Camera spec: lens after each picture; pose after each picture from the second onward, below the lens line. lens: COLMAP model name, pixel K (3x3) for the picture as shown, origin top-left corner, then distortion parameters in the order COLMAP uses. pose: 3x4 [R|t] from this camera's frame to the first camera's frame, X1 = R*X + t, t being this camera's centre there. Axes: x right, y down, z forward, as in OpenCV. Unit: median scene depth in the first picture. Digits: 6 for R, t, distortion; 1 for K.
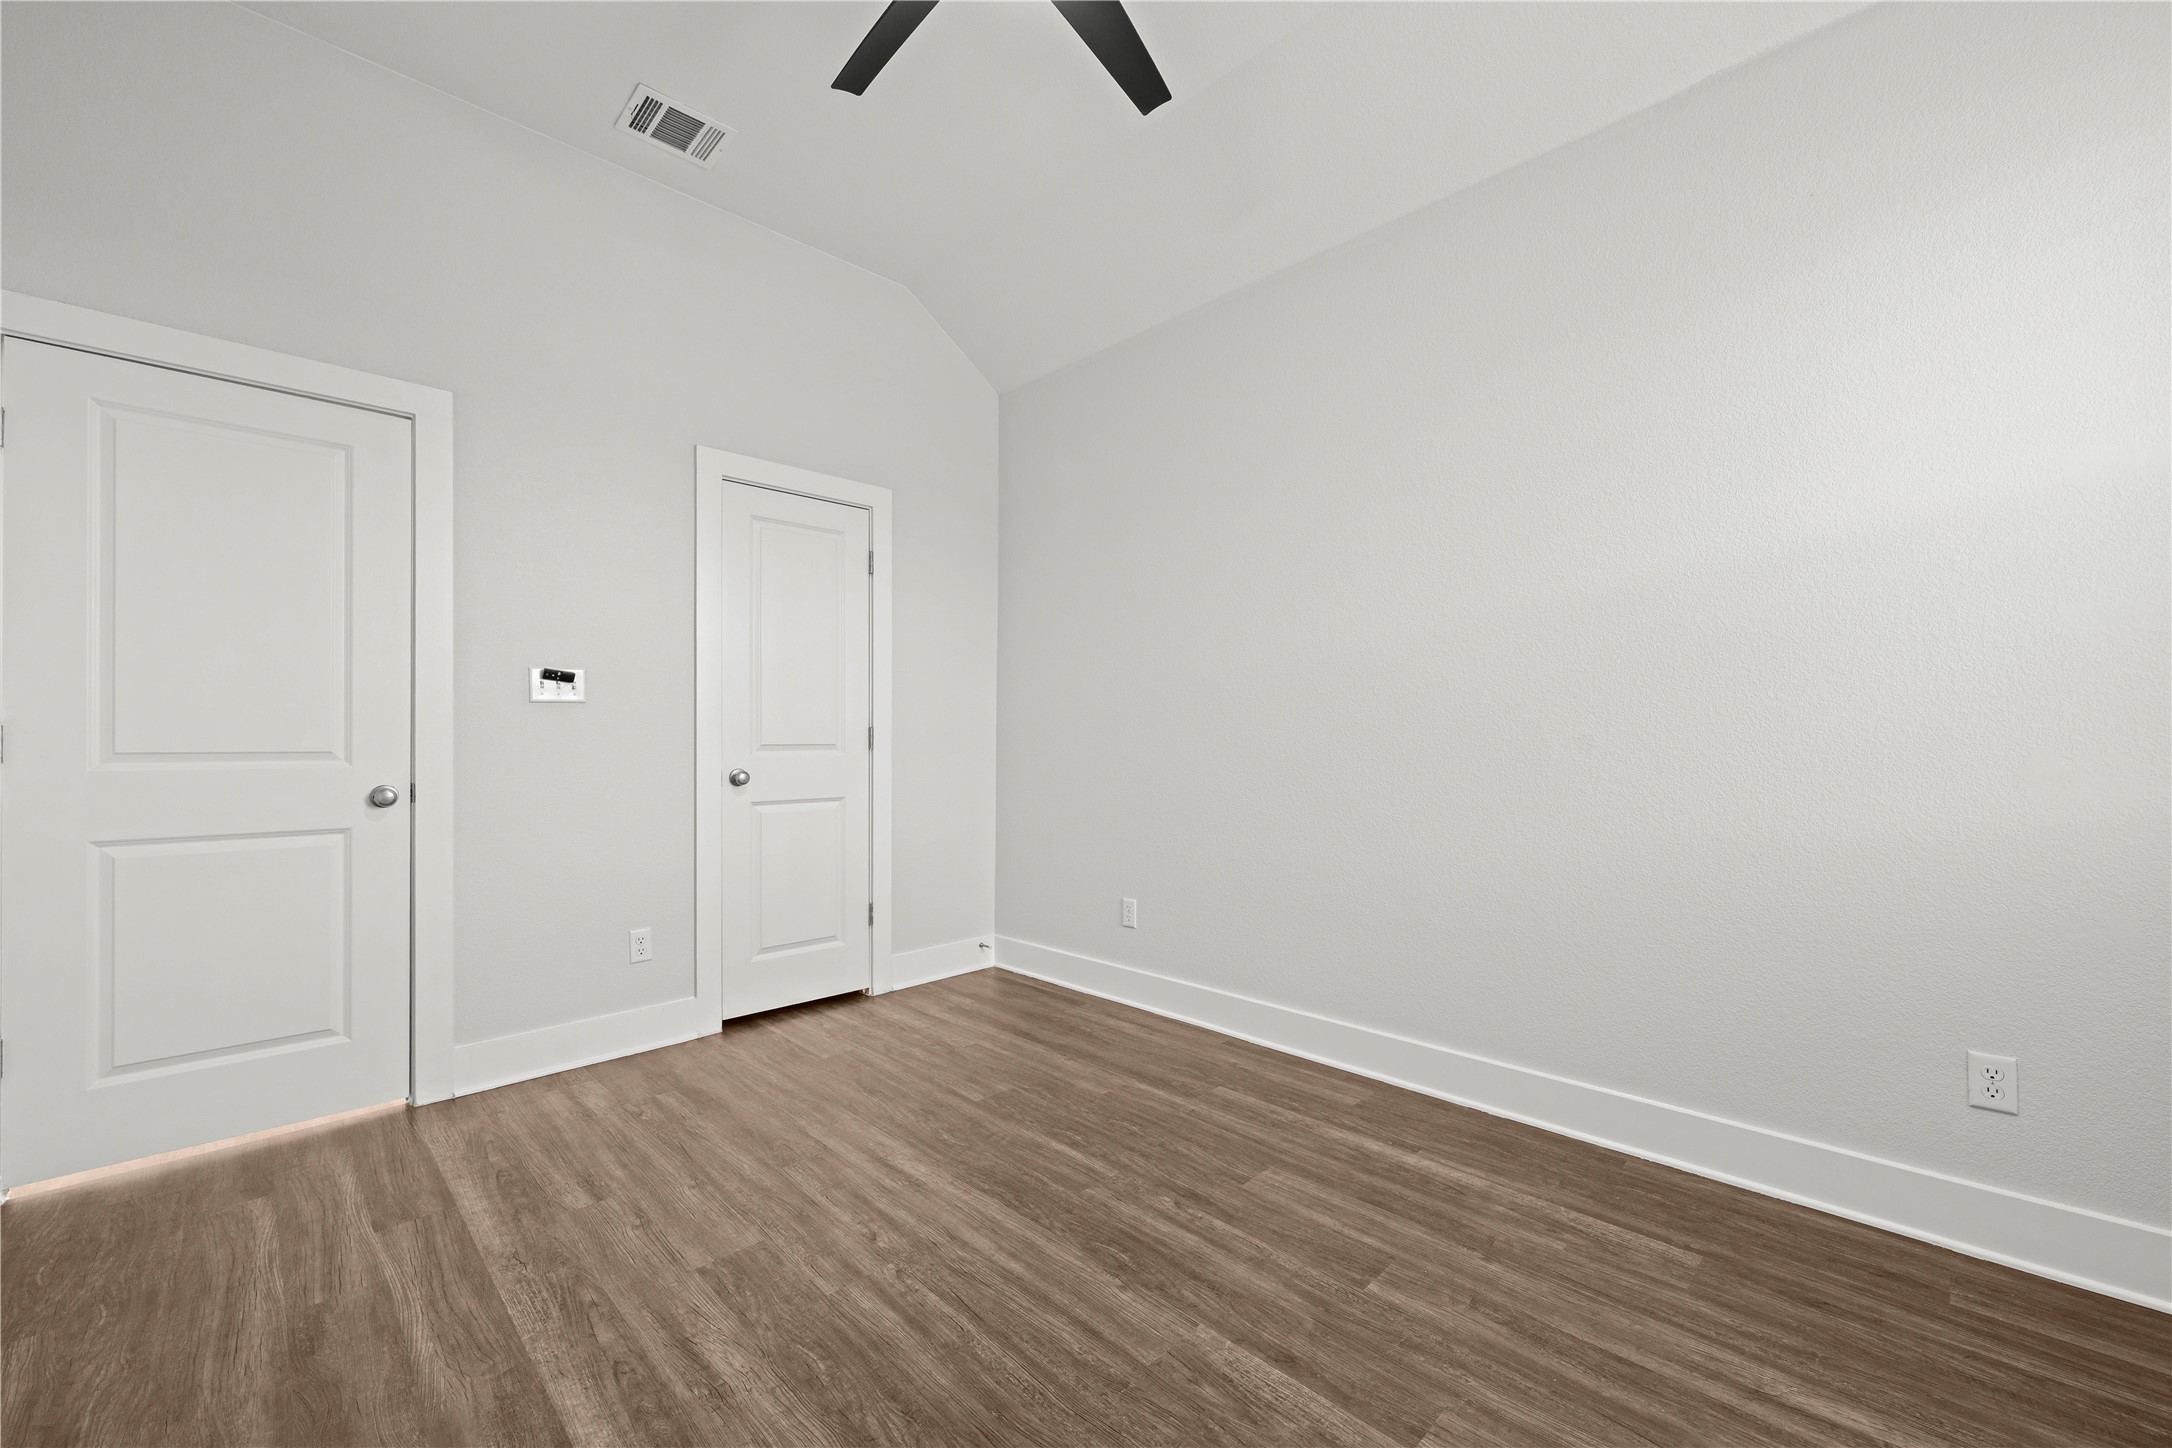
lens RADIAL K [[857.2, 0, 1089.6], [0, 857.2, 733.5], [0, 0, 1]] dist [-0.000402, -0.000036]
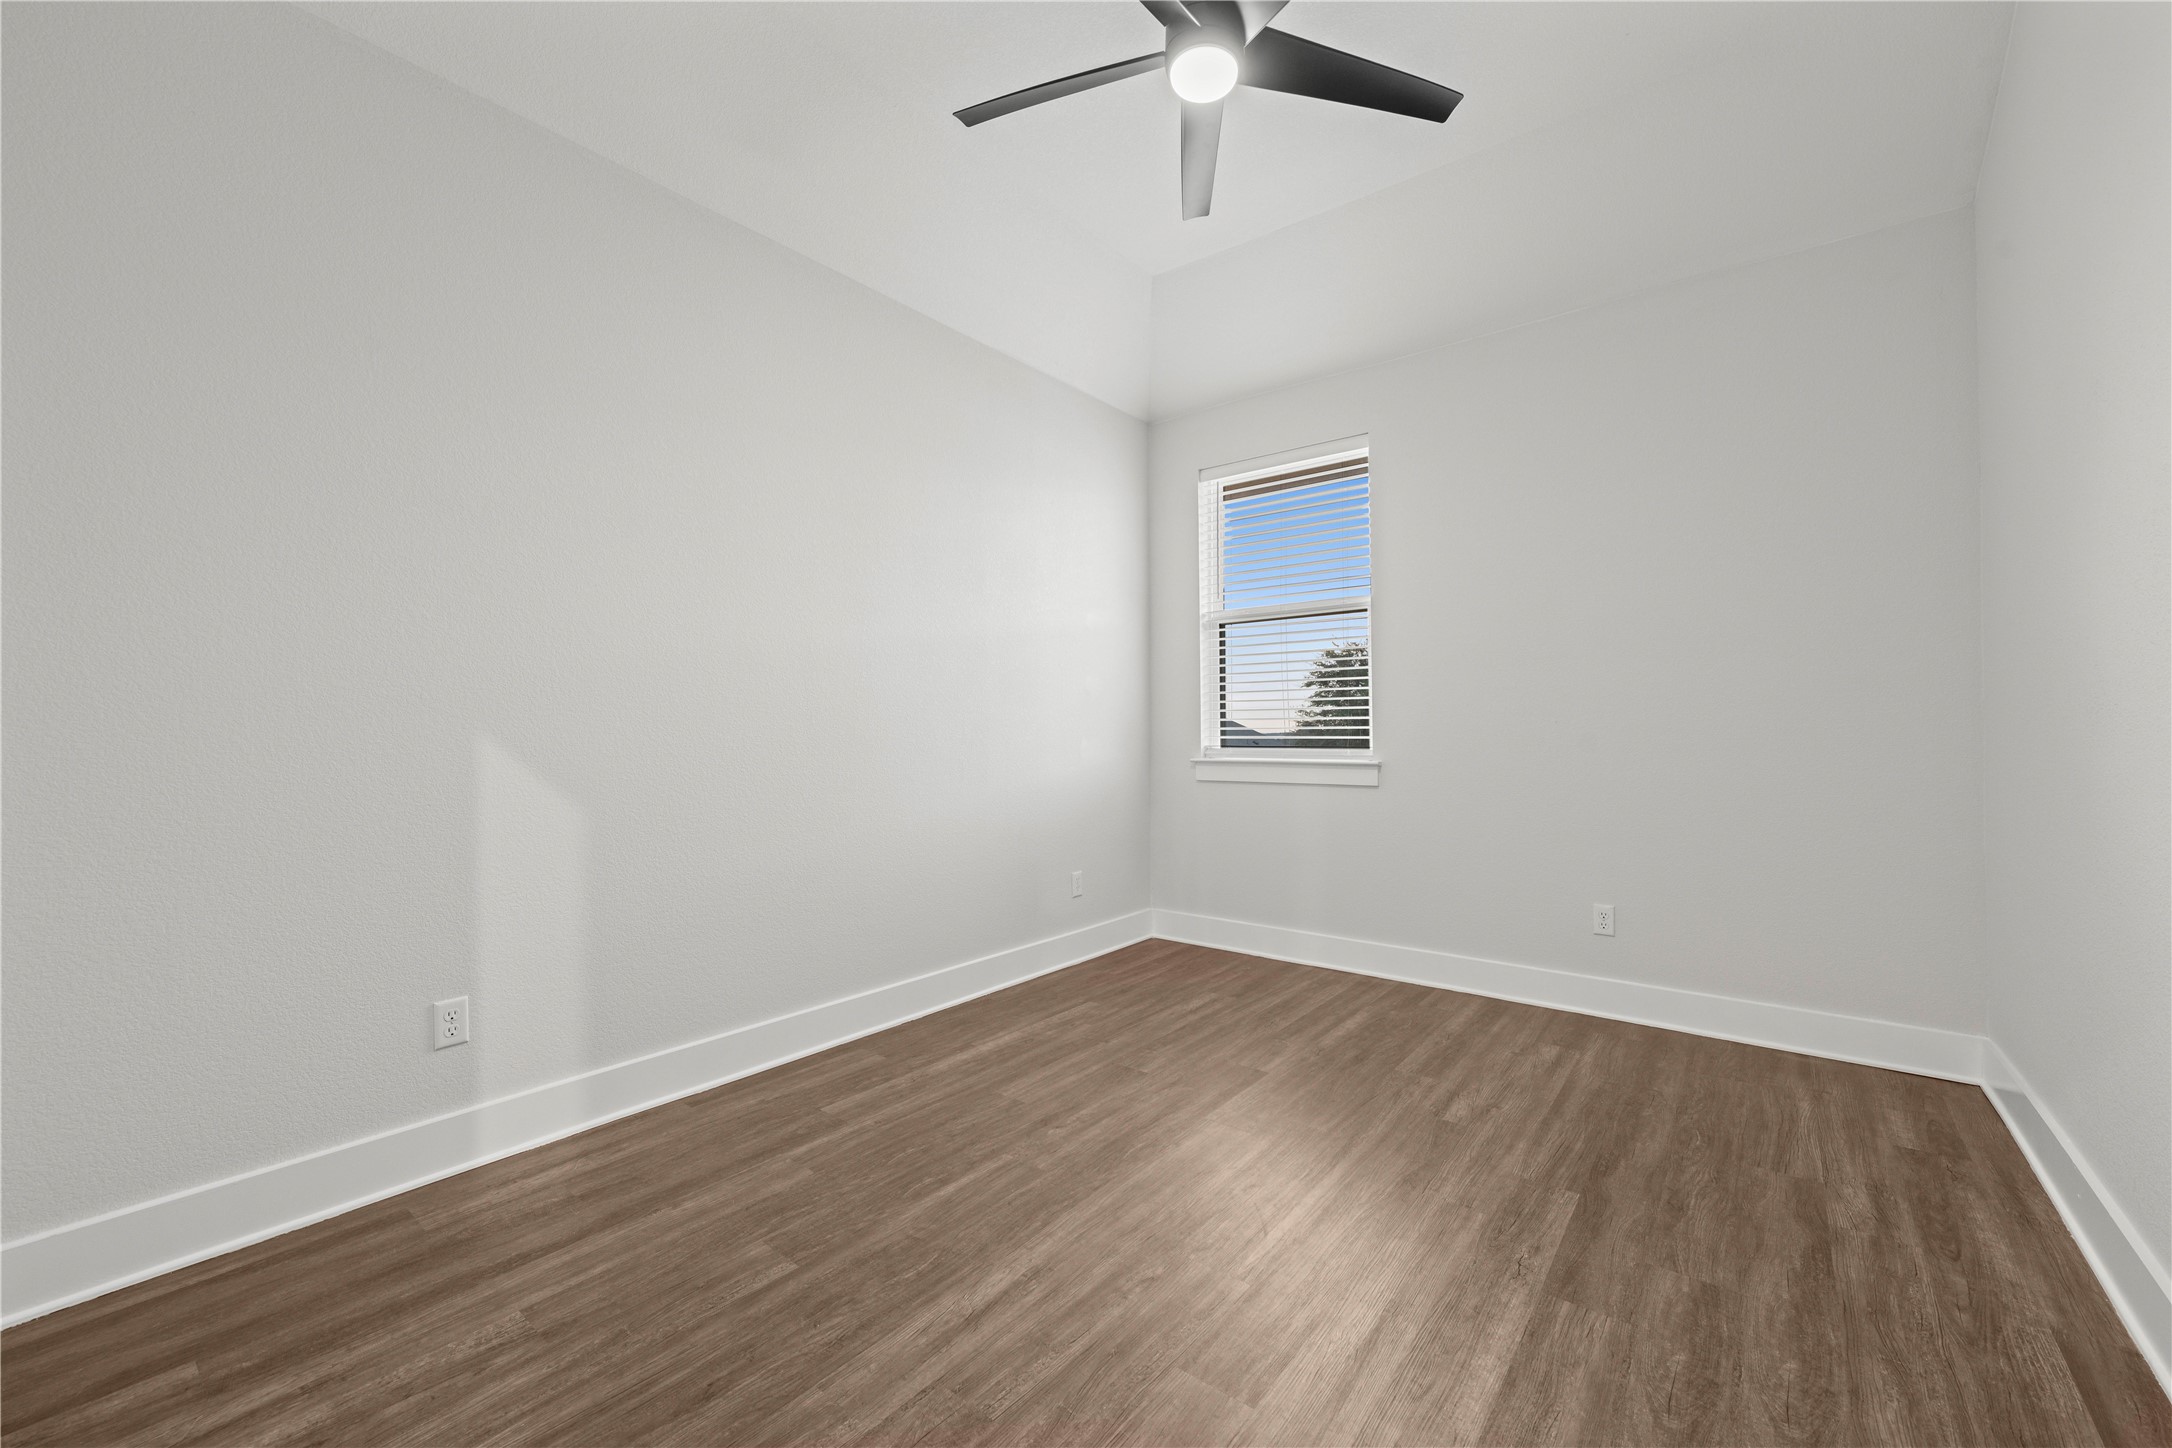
lens RADIAL K [[857.2, 0, 1089.2], [0, 857.2, 724.1], [0, 0, 1]] dist [-0.000402, -0.000036]
pose [[-0.112684, 0.010778, 0.993572, -0.921686], [0.000209, 0.999941, -0.010823, 0.004164], [-0.993631, -0.001012, -0.112680, 0.927687]]
